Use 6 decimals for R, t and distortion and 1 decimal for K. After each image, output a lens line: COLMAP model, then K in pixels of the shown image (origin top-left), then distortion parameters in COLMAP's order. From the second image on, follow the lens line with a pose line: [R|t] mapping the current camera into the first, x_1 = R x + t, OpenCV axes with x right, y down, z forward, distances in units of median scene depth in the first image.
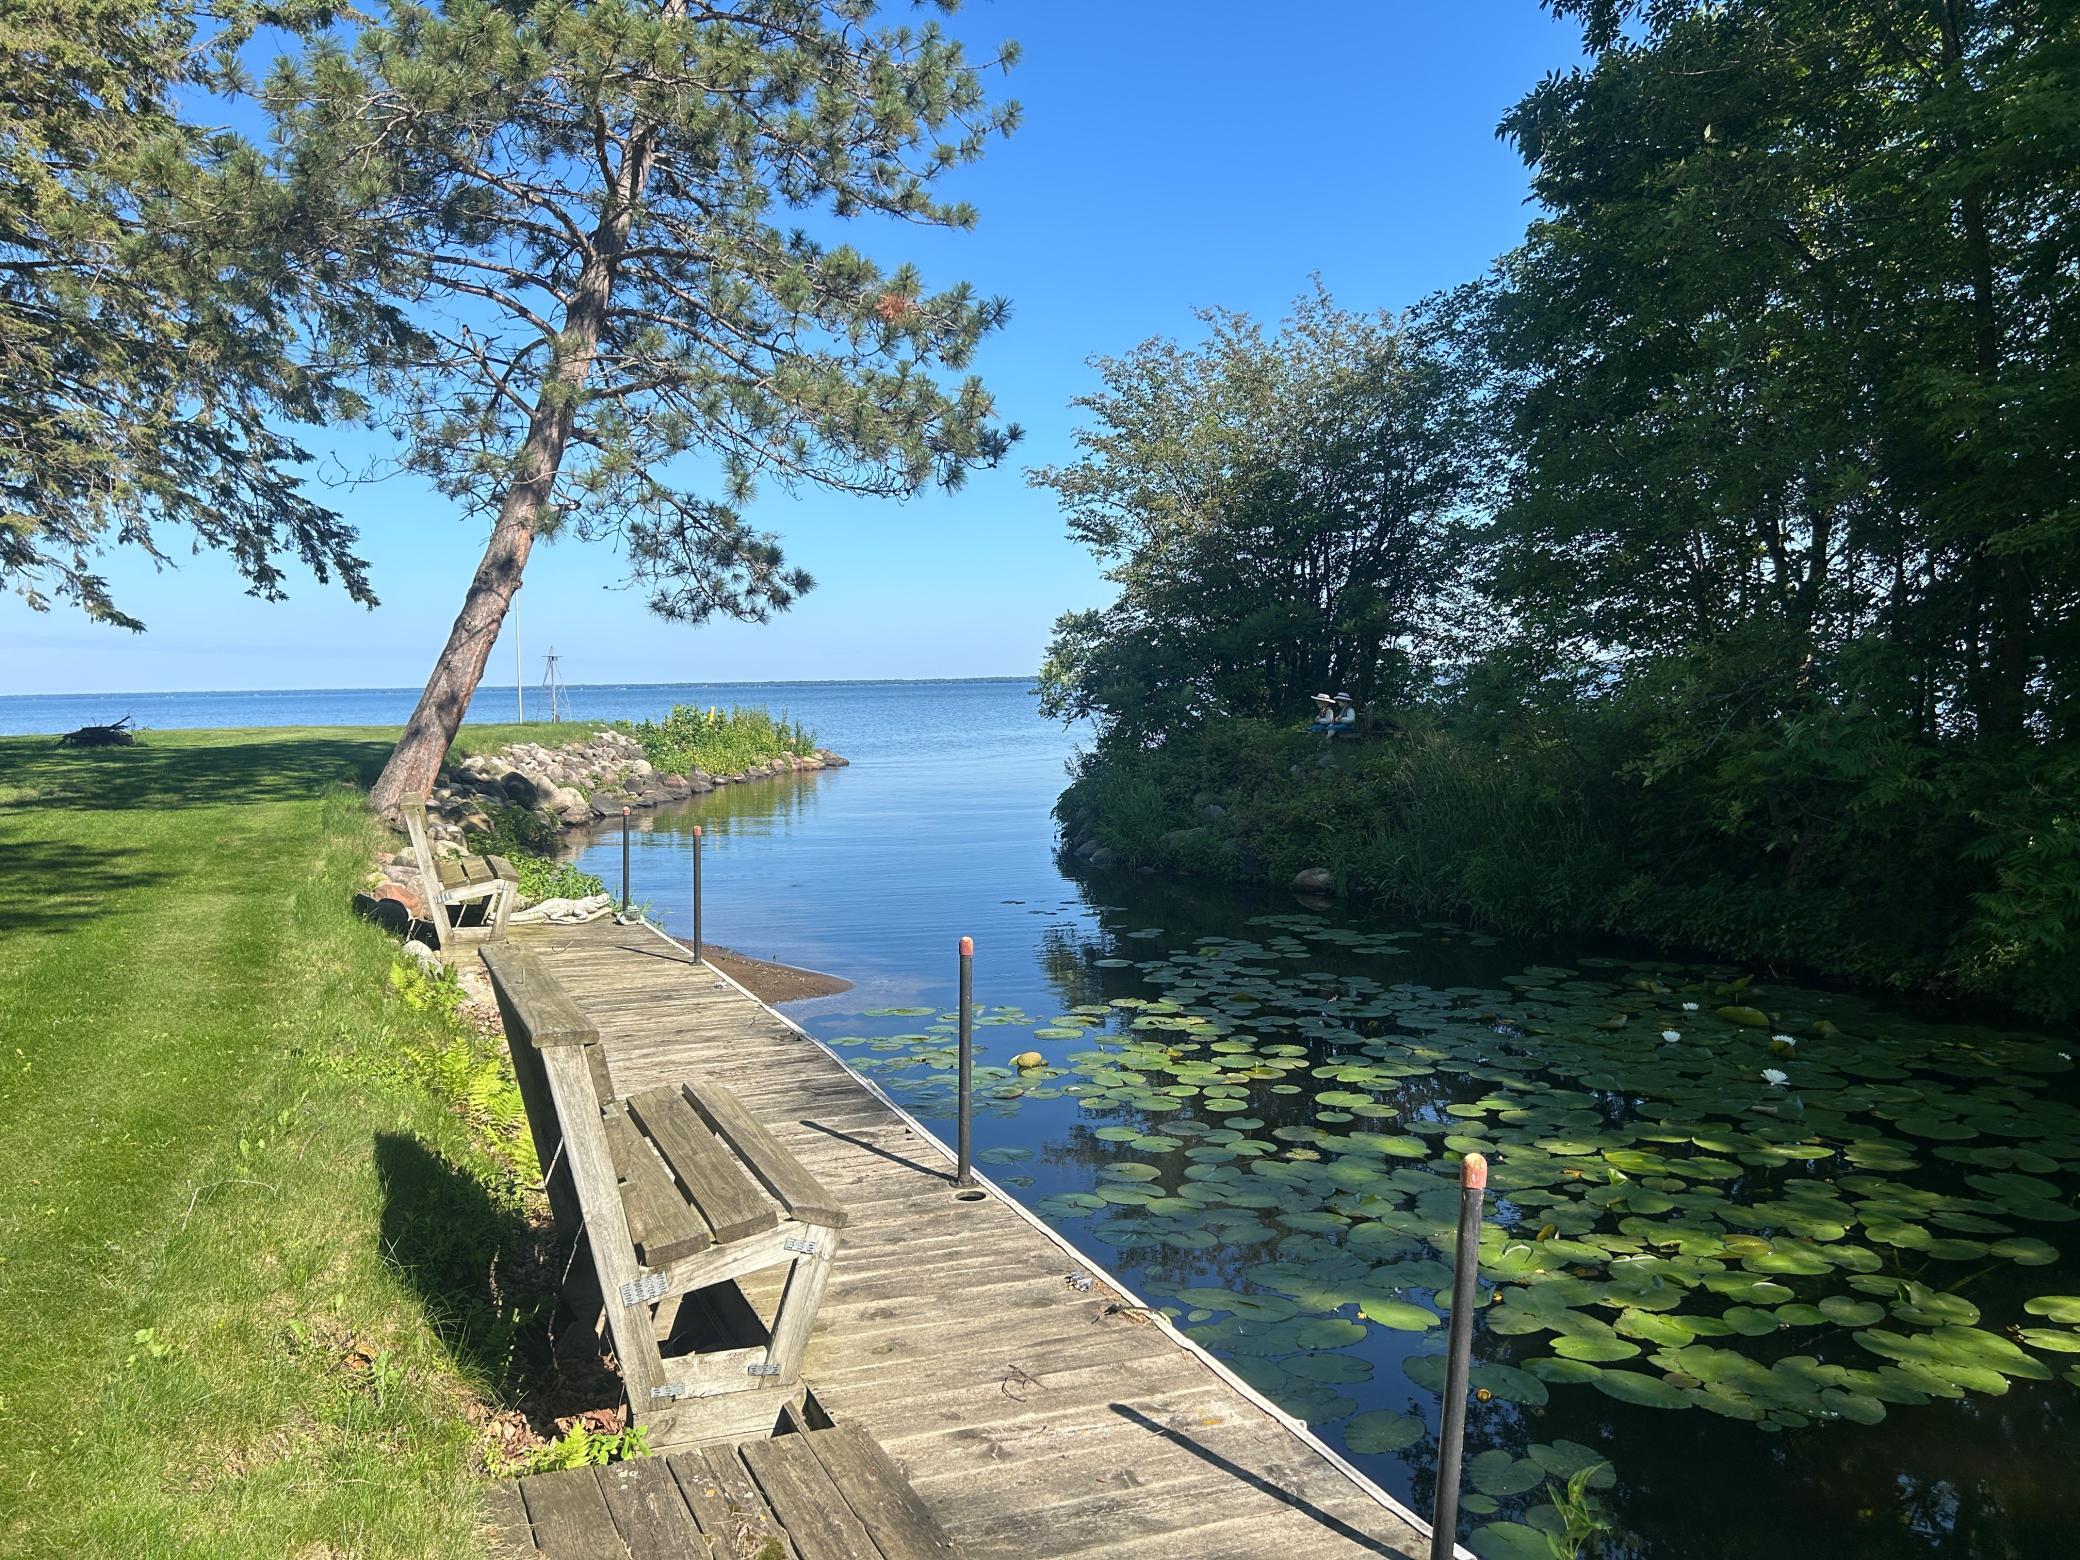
lens RADIAL K [[1579.3, 0, 1057.2], [0, 1579.3, 792.7], [0, 0, 1]] dist [0.050346, -0.052657]
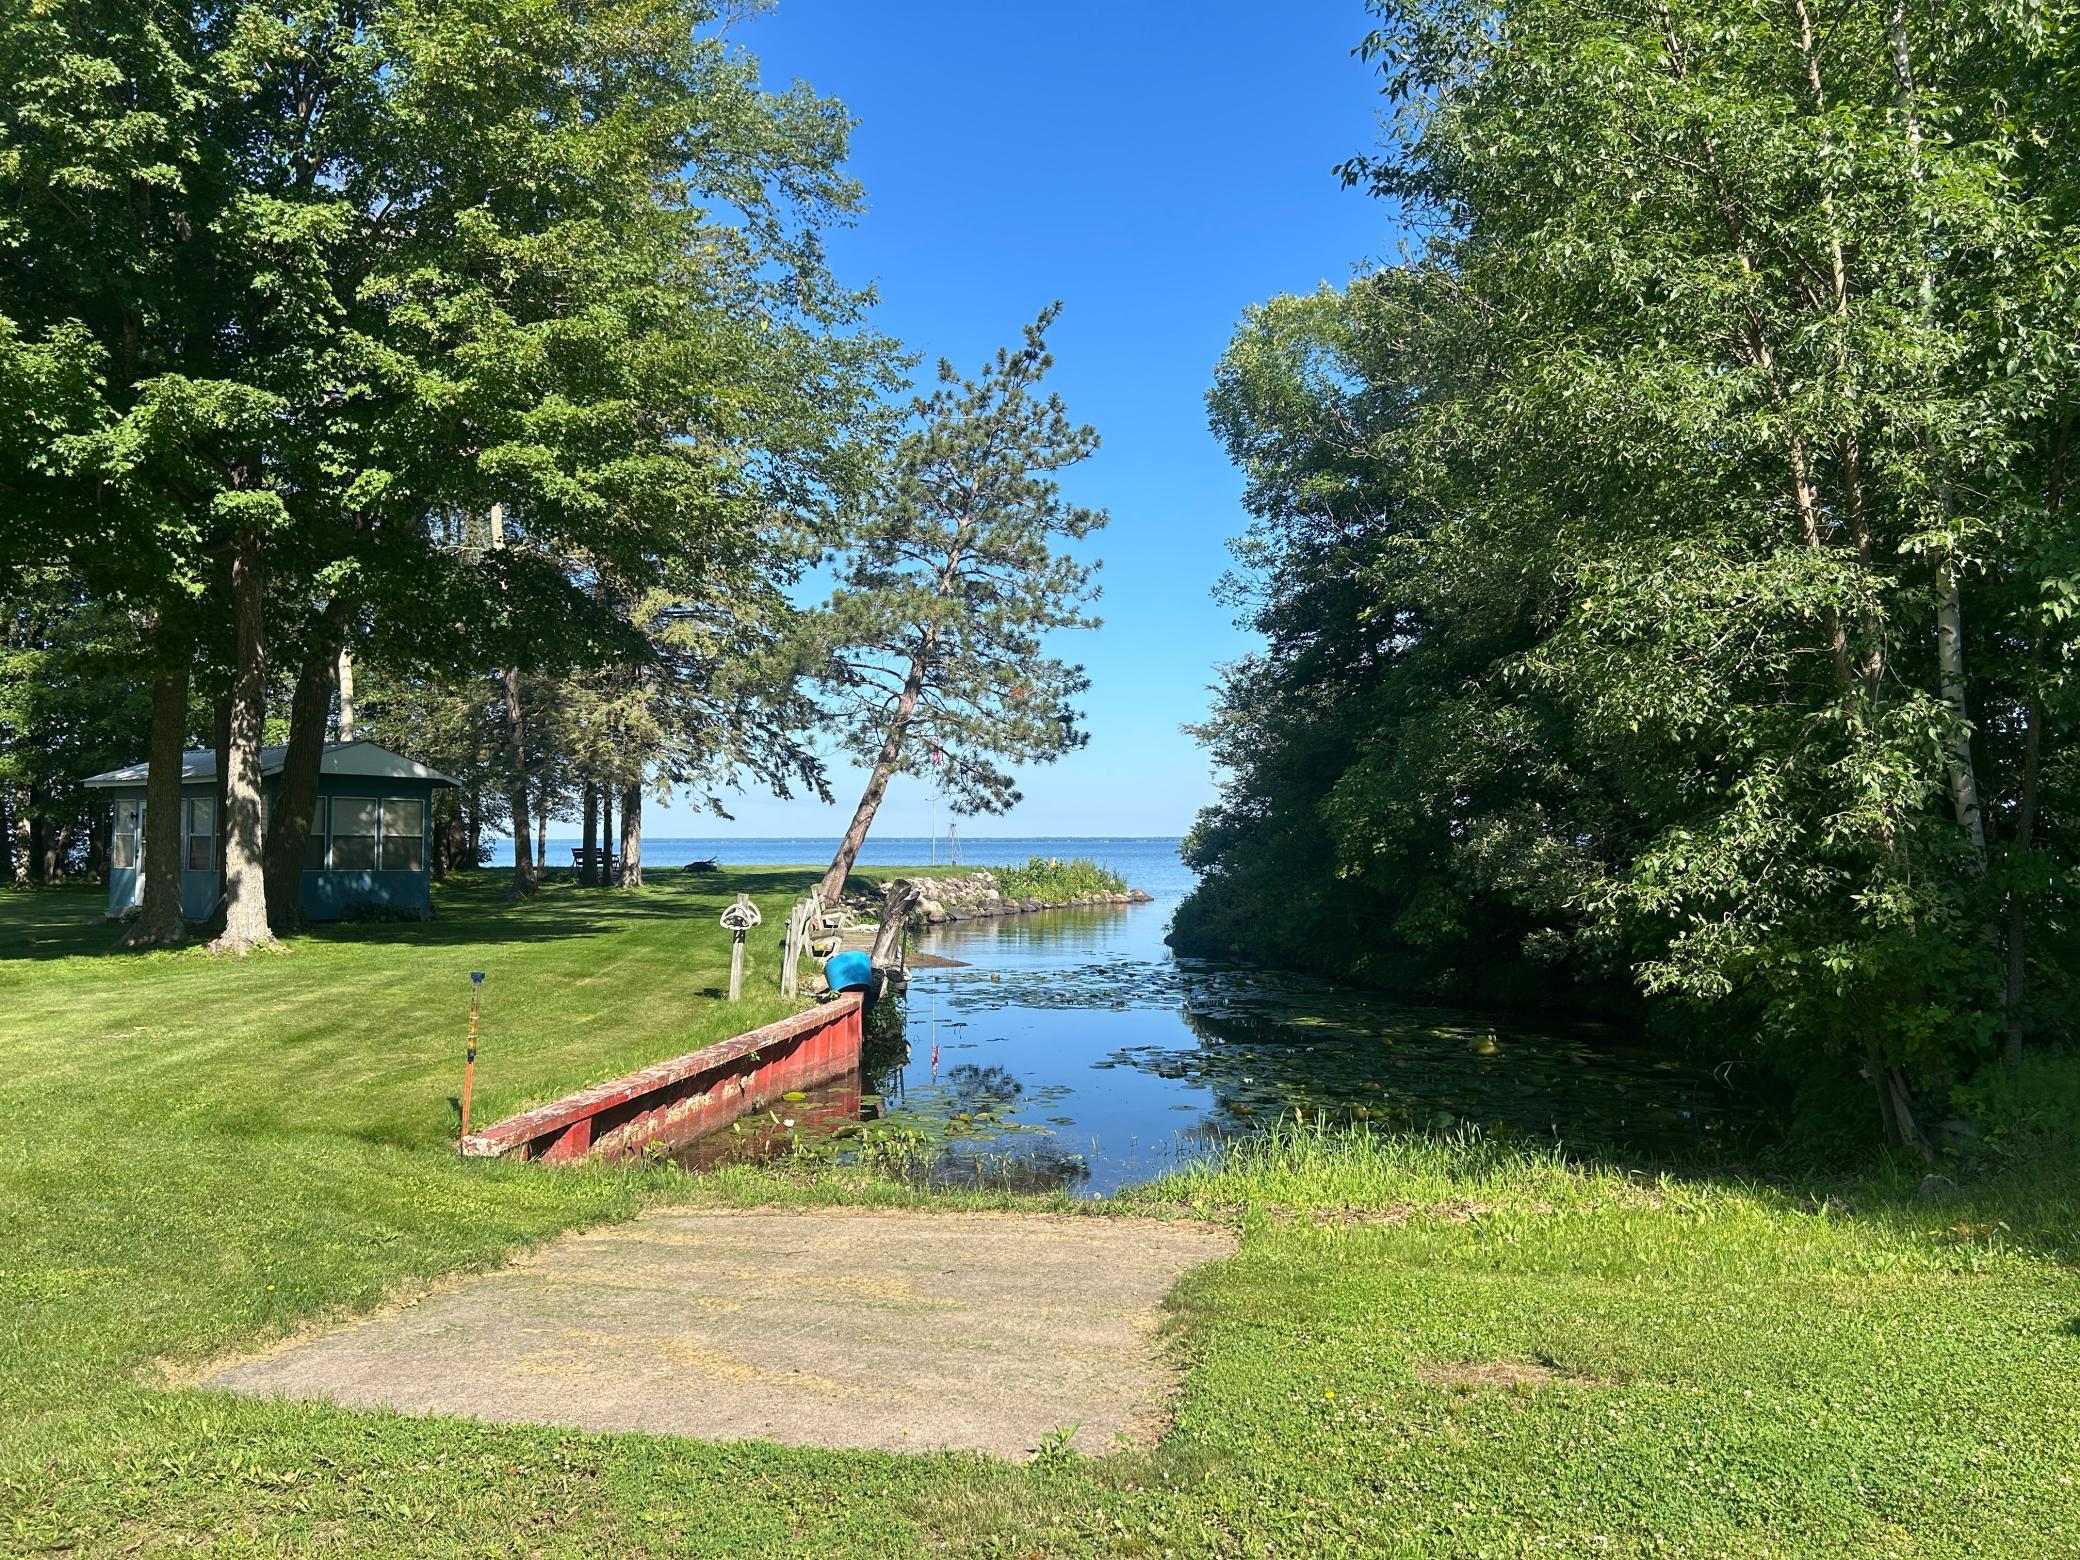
lens RADIAL K [[1579.3, 0, 1057.2], [0, 1579.3, 792.7], [0, 0, 1]] dist [0.050346, -0.052657]
pose [[0.955483, 0.009130, -0.294904, 0.444662], [-0.038135, 0.994959, -0.092754, 0.044827], [0.292570, 0.099871, 0.951014, -0.842365]]
